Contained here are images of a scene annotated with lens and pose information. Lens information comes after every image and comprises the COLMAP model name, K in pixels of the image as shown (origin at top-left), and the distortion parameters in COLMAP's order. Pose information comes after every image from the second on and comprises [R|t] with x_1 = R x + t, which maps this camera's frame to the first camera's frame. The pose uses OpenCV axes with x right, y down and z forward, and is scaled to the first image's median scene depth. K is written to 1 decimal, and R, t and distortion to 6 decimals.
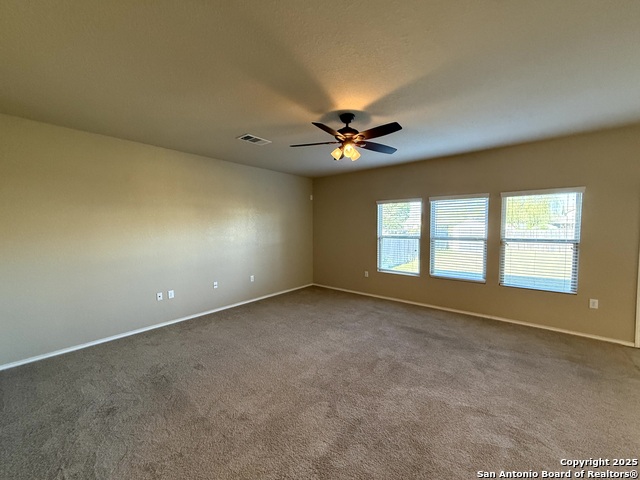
lens RADIAL K [[256.2, 0, 317.8], [0, 256.2, 239.9], [0, 0, 1]] dist [0.000144, 0.000177]
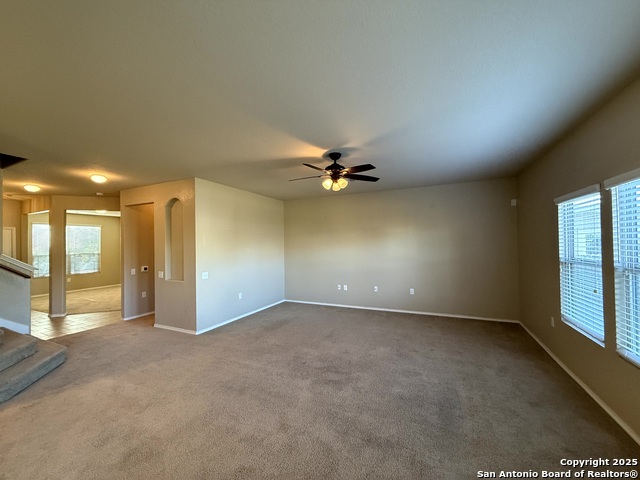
lens RADIAL K [[256.2, 0, 317.8], [0, 256.2, 239.9], [0, 0, 1]] dist [0.000144, 0.000177]
pose [[0.254704, -0.013736, -0.966921, 0.875994], [-0.035577, 0.999089, -0.023565, -0.032344], [0.966364, 0.040403, 0.253983, 0.435462]]
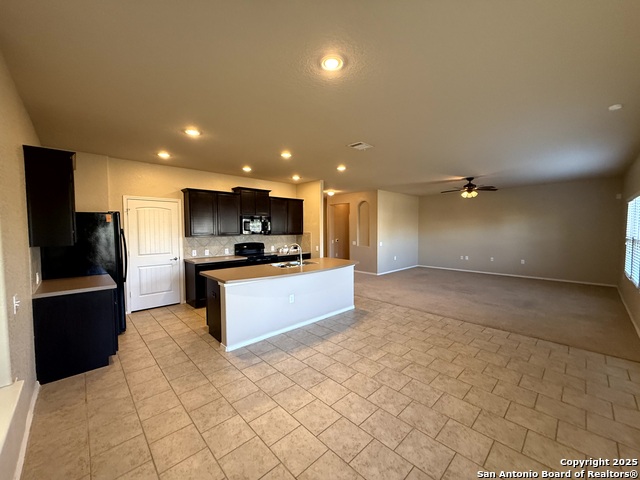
lens RADIAL K [[256.2, 0, 317.8], [0, 256.2, 239.9], [0, 0, 1]] dist [0.000144, 0.000177]
pose [[-0.116012, 0.050251, -0.991976, 1.739076], [-0.044477, 0.997455, 0.055730, -0.007496], [0.992251, 0.050585, -0.113482, -0.024209]]
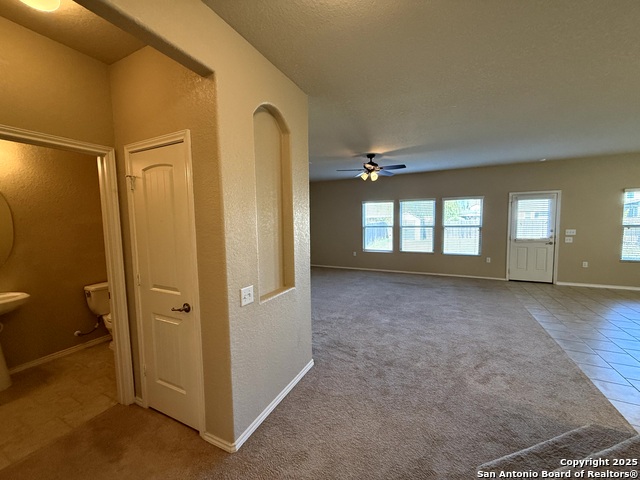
lens RADIAL K [[256.2, 0, 317.8], [0, 256.2, 239.9], [0, 0, 1]] dist [0.000144, 0.000177]
pose [[0.972221, -0.029607, 0.232184, -0.452330], [0.024084, 0.999356, 0.026583, 0.022904], [-0.232822, -0.020253, 0.972309, -0.421410]]
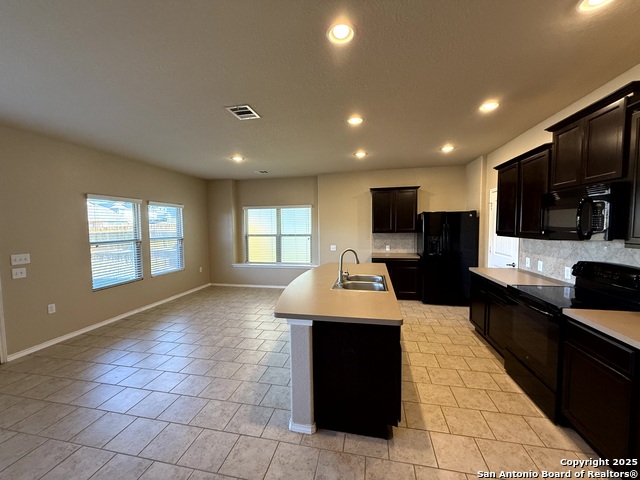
lens RADIAL K [[256.2, 0, 317.8], [0, 256.2, 239.9], [0, 0, 1]] dist [0.000144, 0.000177]
pose [[-0.466707, -0.039989, 0.883508, 0.103446], [0.058276, 0.995416, 0.075838, -0.012611], [-0.882490, 0.086881, -0.462237, 0.171122]]
